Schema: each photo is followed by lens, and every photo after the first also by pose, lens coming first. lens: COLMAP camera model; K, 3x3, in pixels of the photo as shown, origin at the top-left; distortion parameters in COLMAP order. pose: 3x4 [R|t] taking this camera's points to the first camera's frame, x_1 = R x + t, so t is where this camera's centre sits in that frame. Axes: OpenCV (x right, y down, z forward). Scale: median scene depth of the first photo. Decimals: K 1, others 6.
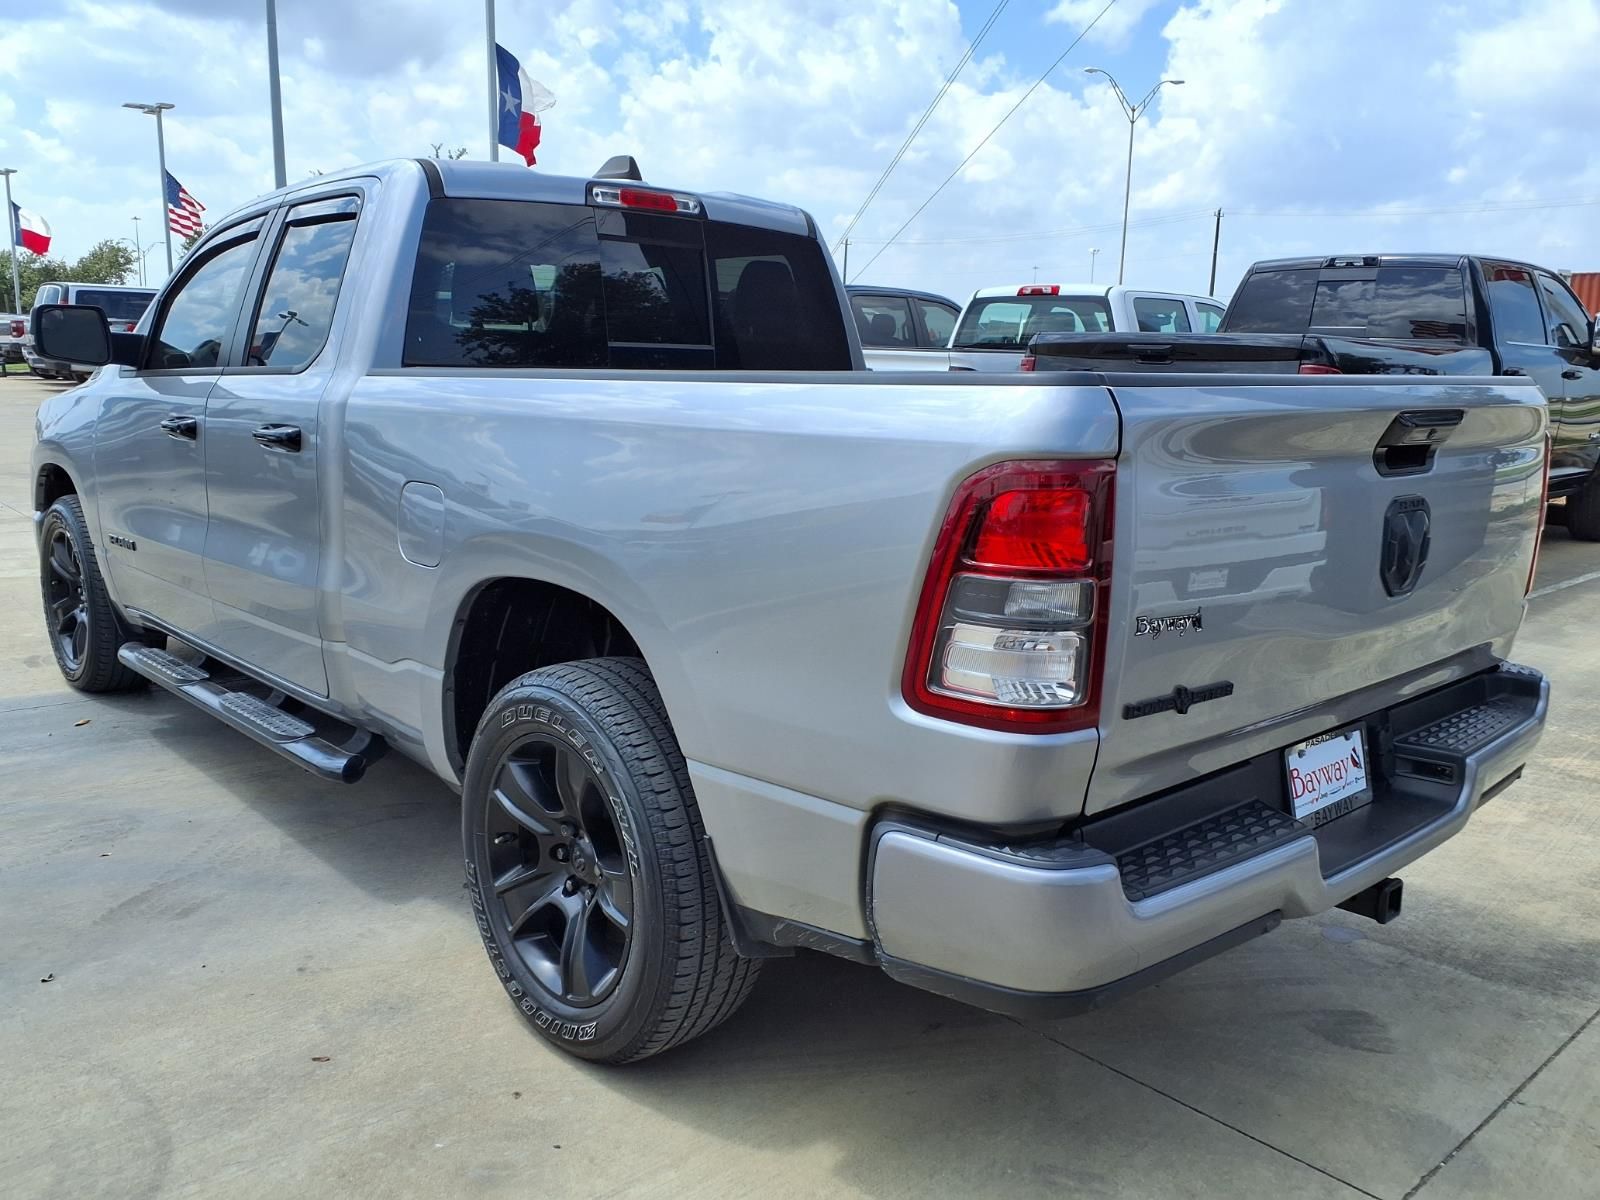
lens RADIAL K [[1275.3, 0, 812.1], [0, 1275.3, 615.9], [0, 0, 1]] dist [0.039953, -0.029247]
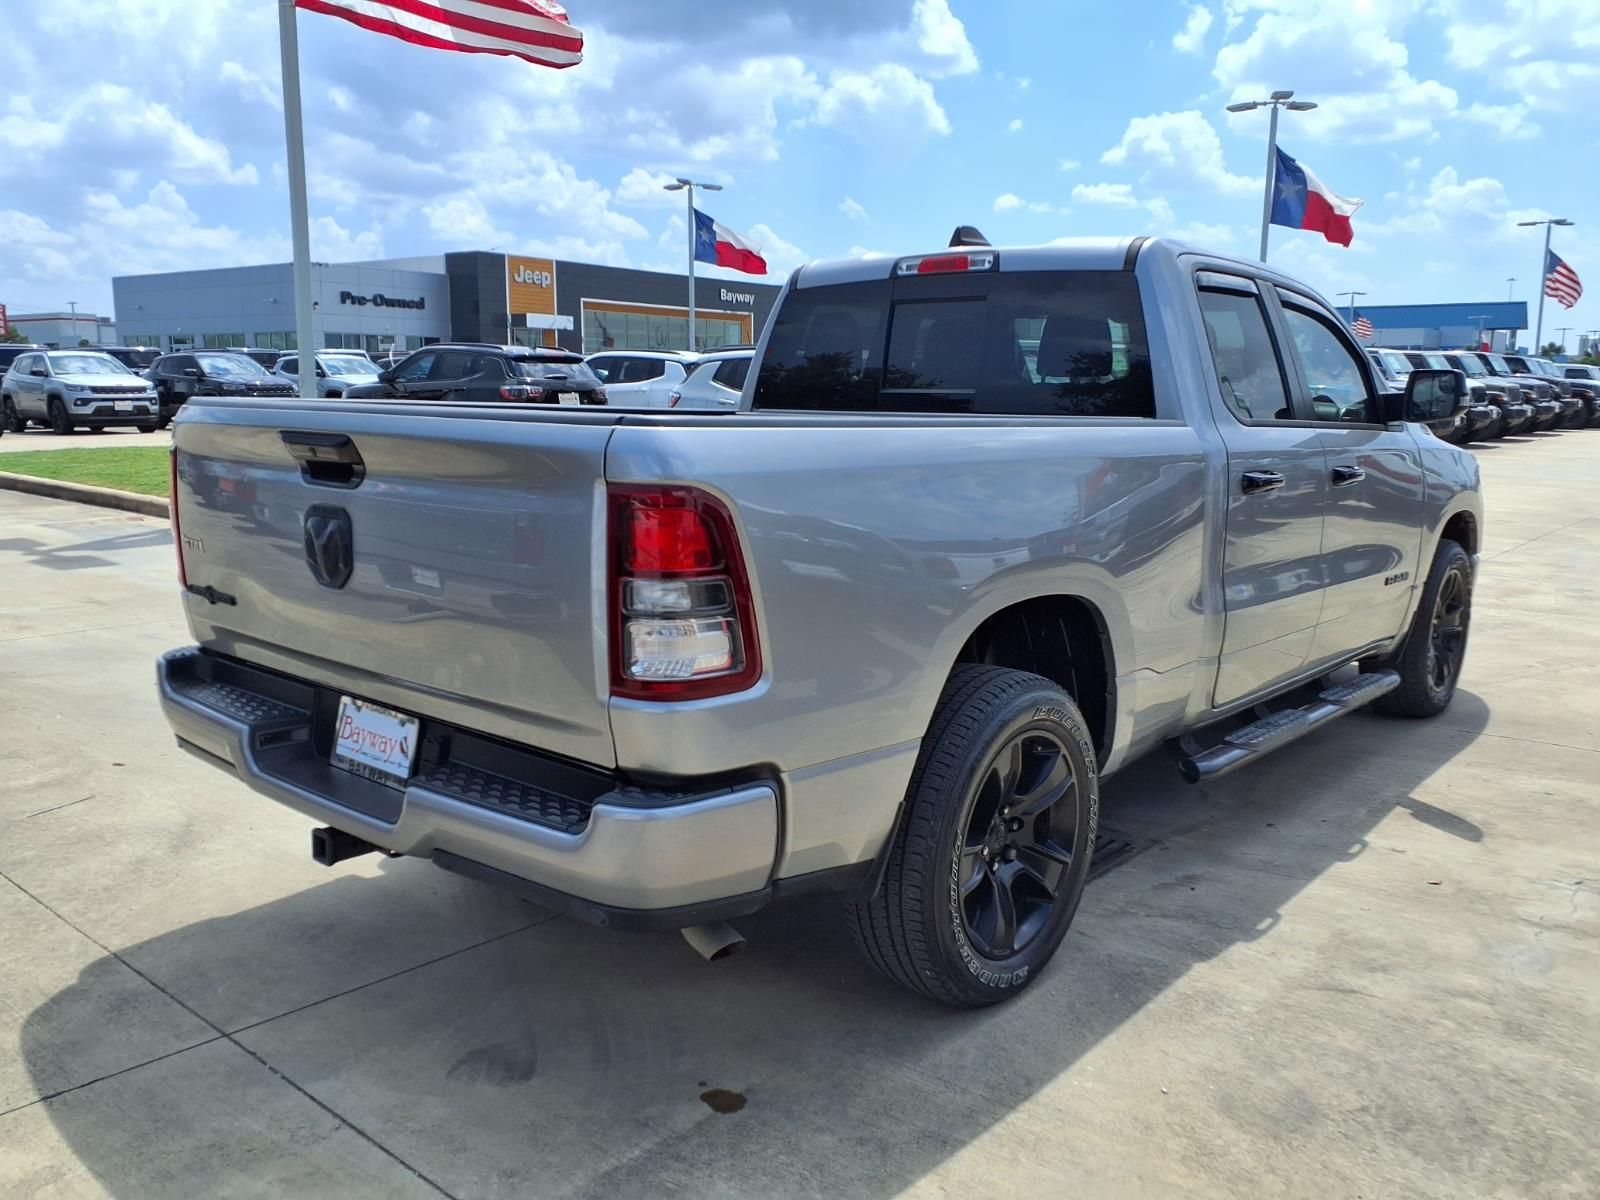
lens RADIAL K [[1275.3, 0, 798.3], [0, 1275.3, 609.7], [0, 0, 1]] dist [0.039953, -0.029247]
pose [[0.114747, 0.148595, -0.982218, 1.485043], [-0.210533, 0.969927, 0.122140, -0.206121], [0.970829, 0.192775, 0.142581, 1.106505]]
